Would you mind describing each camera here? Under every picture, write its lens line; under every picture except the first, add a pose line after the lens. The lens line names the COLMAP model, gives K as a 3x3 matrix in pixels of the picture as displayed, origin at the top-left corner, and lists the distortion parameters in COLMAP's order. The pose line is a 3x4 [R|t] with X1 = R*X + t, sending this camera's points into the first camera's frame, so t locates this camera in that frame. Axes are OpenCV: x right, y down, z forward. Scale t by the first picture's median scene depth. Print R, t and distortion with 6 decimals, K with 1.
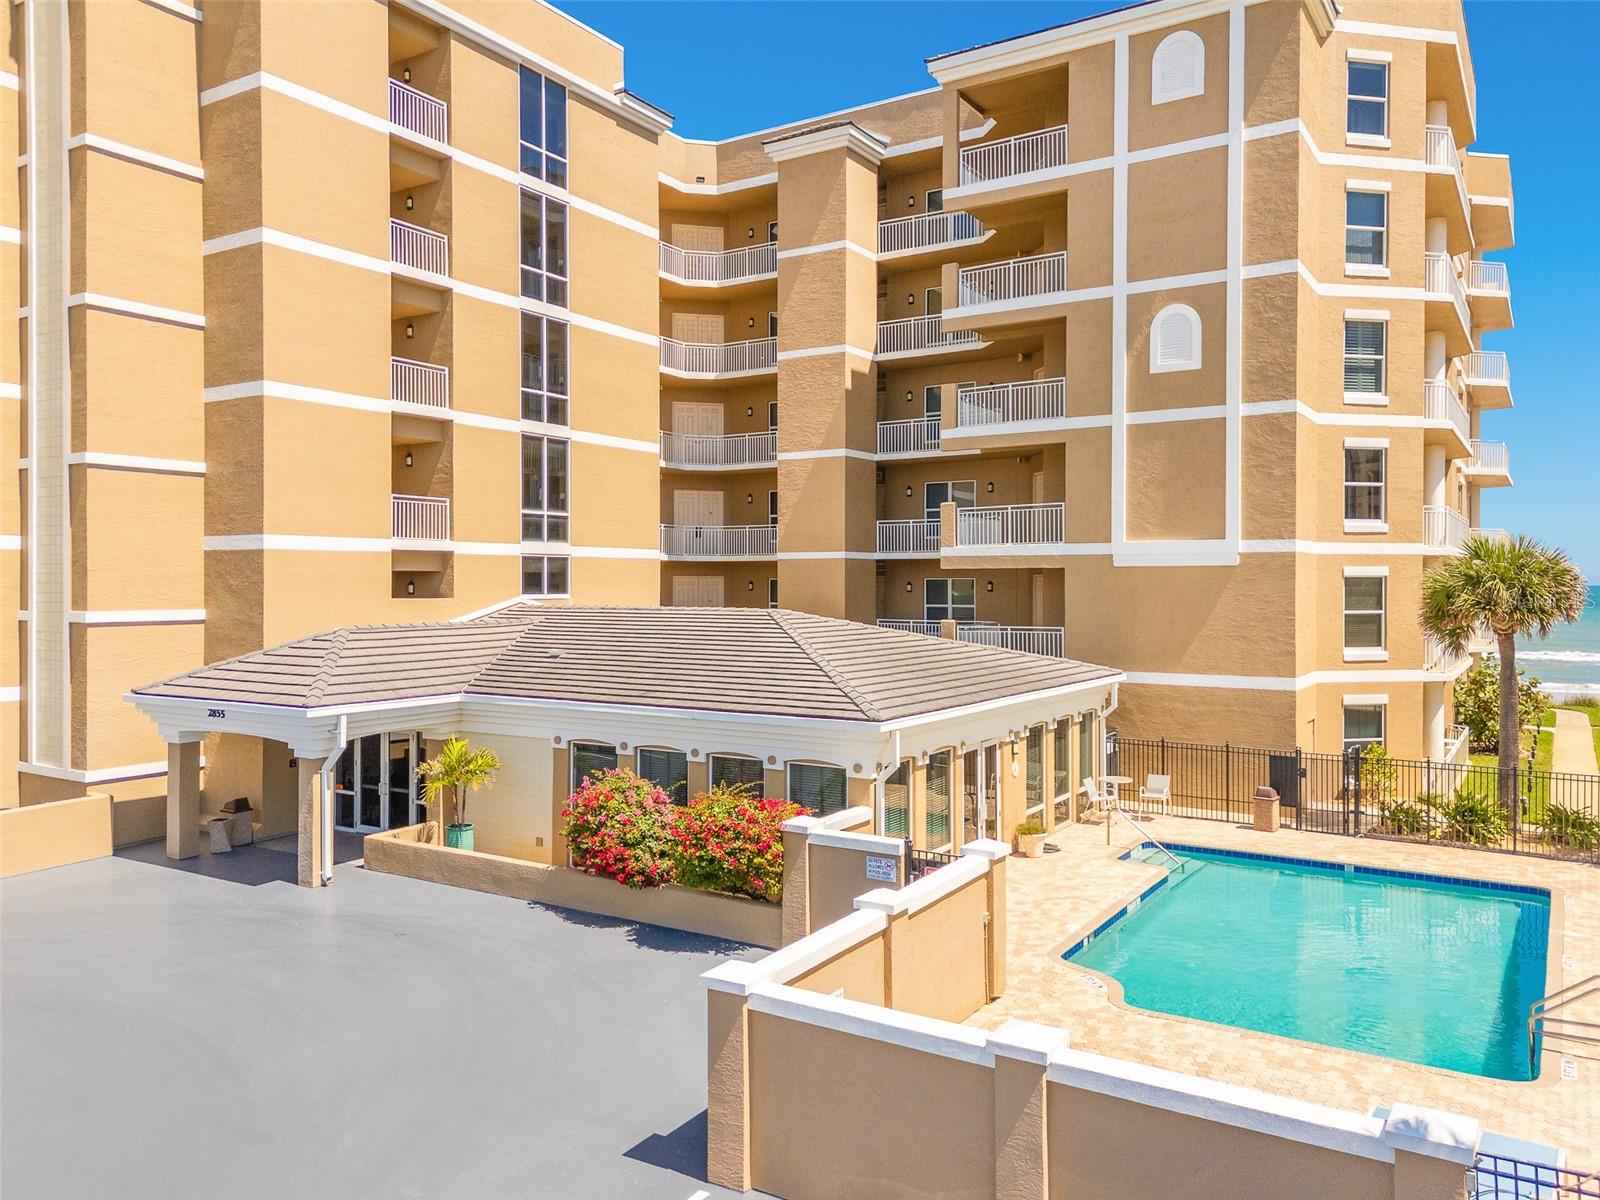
lens RADIAL K [[1189.9, 0, 800.0], [0, 1189.9, 600.0], [0, 0, 1]] dist [0.033370, 0.000062]
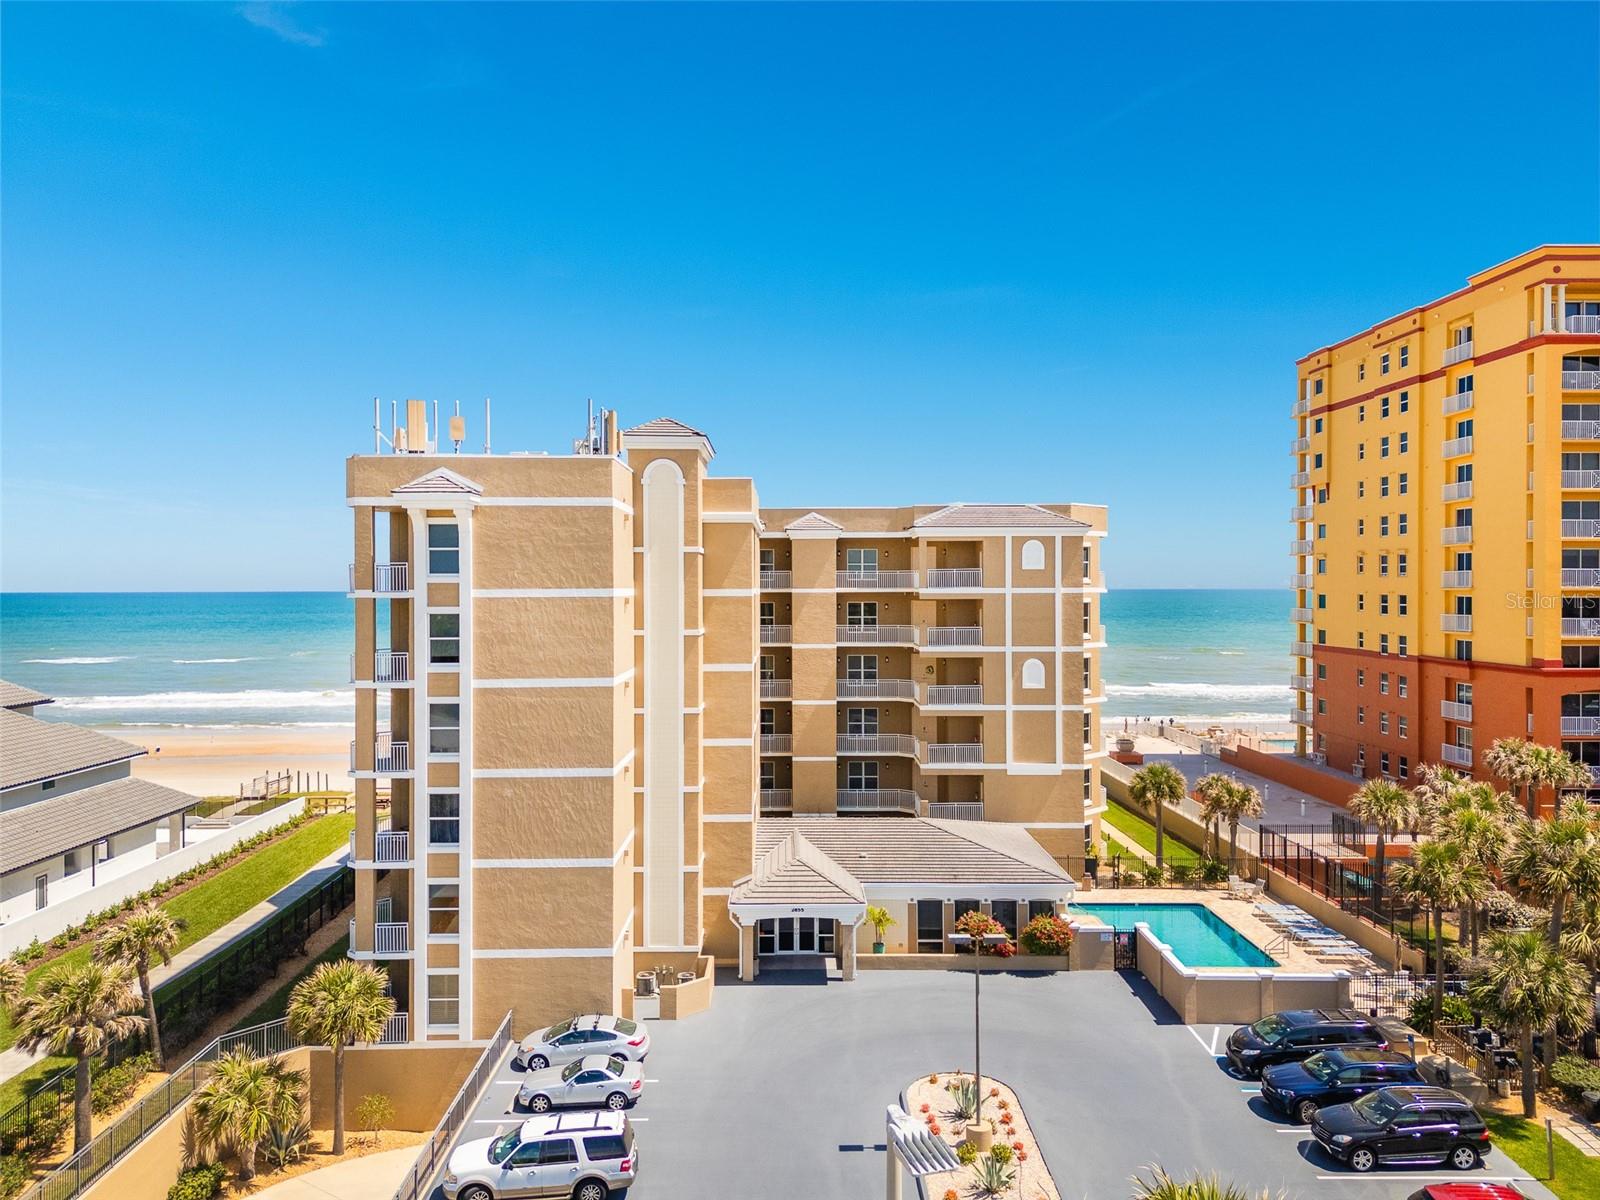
lens RADIAL K [[1176.5, 0, 800.0], [0, 1176.5, 600.0], [0, 0, 1]] dist [0.057211, -0.005410]
pose [[0.837444, -0.005740, 0.546493, -1.294745], [0.005010, 0.999983, 0.002827, -0.373173], [-0.546500, 0.000371, 0.837459, -0.636146]]
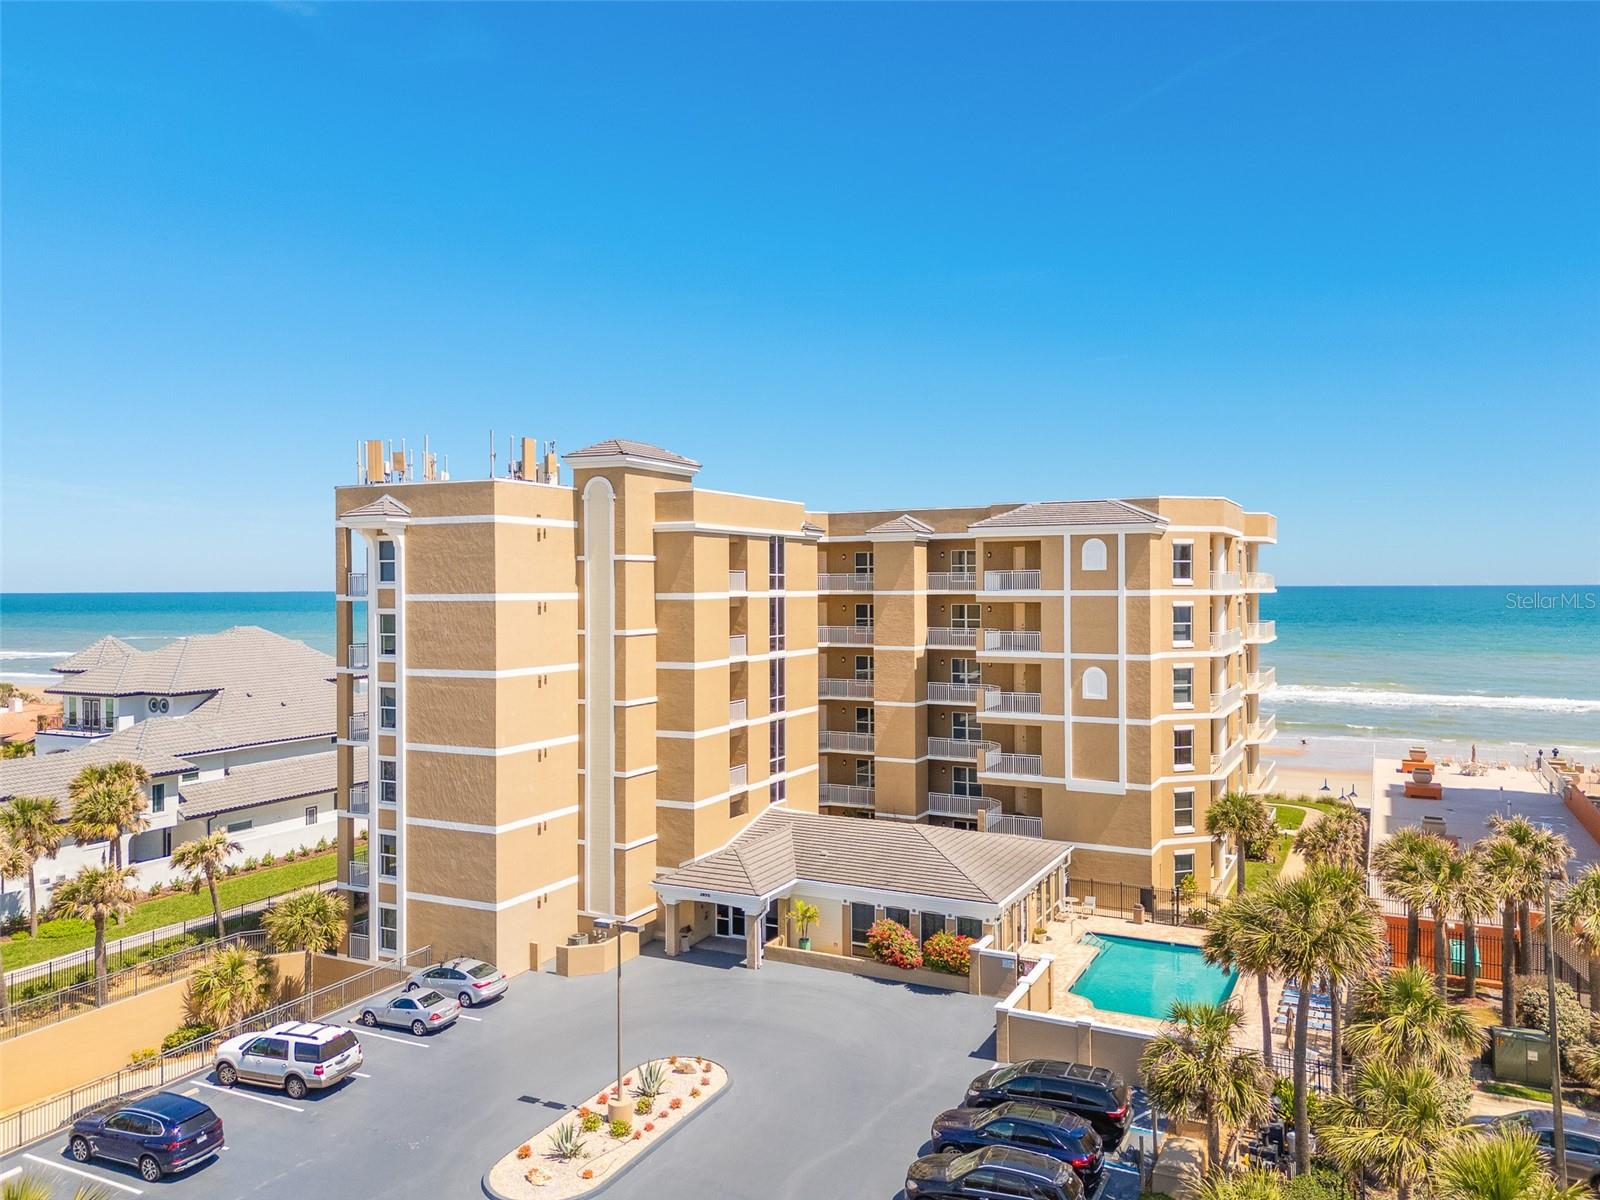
lens RADIAL K [[1176.5, 0, 800.0], [0, 1176.5, 600.0], [0, 0, 1]] dist [0.057211, -0.005410]
pose [[0.995228, -0.004116, 0.097487, -0.405819], [0.003943, 0.999990, 0.001964, -0.376802], [-0.097494, -0.001571, 0.995235, -1.020947]]
